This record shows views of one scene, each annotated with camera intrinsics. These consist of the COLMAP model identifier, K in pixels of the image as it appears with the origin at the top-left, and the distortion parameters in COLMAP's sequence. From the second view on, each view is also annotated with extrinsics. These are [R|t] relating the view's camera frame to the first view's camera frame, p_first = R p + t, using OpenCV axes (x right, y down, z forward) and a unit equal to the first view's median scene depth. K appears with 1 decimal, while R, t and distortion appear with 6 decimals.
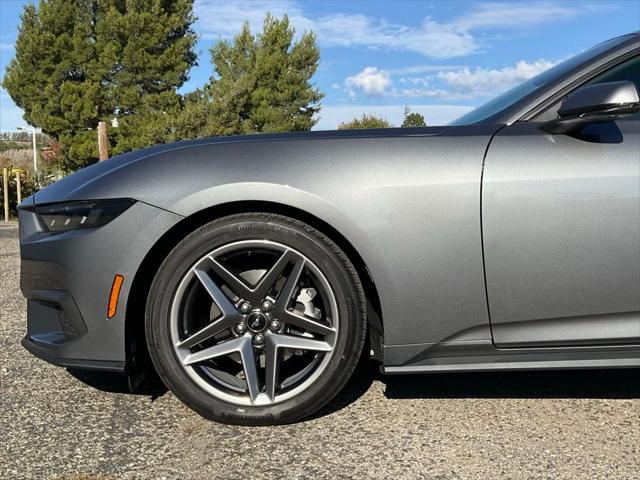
lens RADIAL K [[768.3, 0, 360.2], [0, 768.3, 277.5], [0, 0, 1]] dist [0.168899, -0.373448]
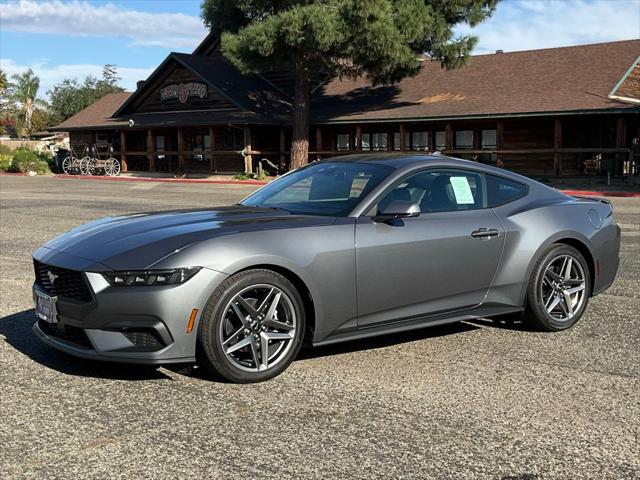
lens RADIAL K [[842.4, 0, 337.6], [0, 842.4, 238.5], [0, 0, 1]] dist [0.124875, -0.353341]
pose [[0.815904, -0.041405, 0.576703, -0.055381], [0.045159, 0.998949, 0.007831, -0.007920], [-0.576421, 0.019654, 0.816917, -0.038272]]
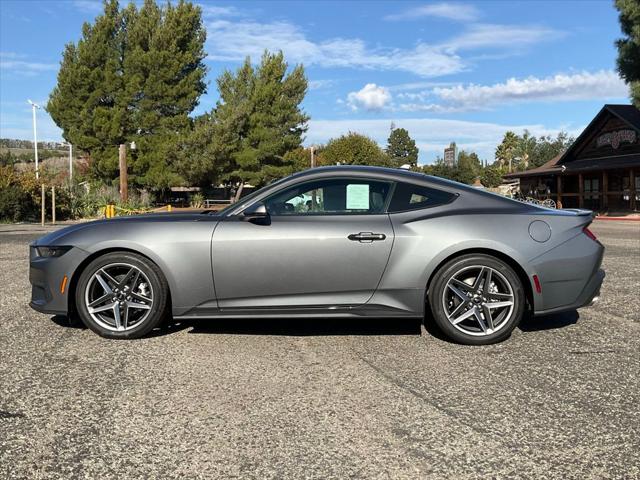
lens RADIAL K [[696.8, 0, 310.8], [0, 696.8, 236.5], [0, 0, 1]] dist [0.148730, -0.349814]
pose [[0.997606, 0.015589, -0.067377, 0.029286], [-0.018971, 0.998577, -0.049847, -0.001540], [0.066504, 0.051006, 0.996482, -0.056591]]
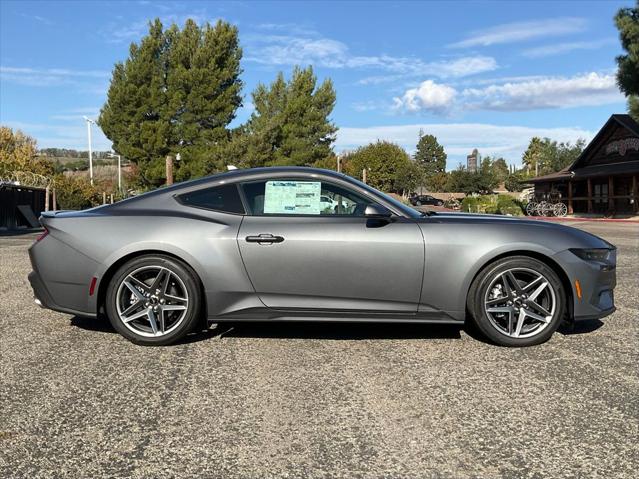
lens RADIAL K [[683.2, 0, 304.1], [0, 683.2, 242.7], [0, 0, 1]] dist [0.152445, -0.347819]
pose [[0.992198, 0.014256, -0.123851, 0.040184], [-0.020132, 0.998724, -0.046324, 0.004855], [0.123032, 0.048456, 0.991219, -0.114972]]
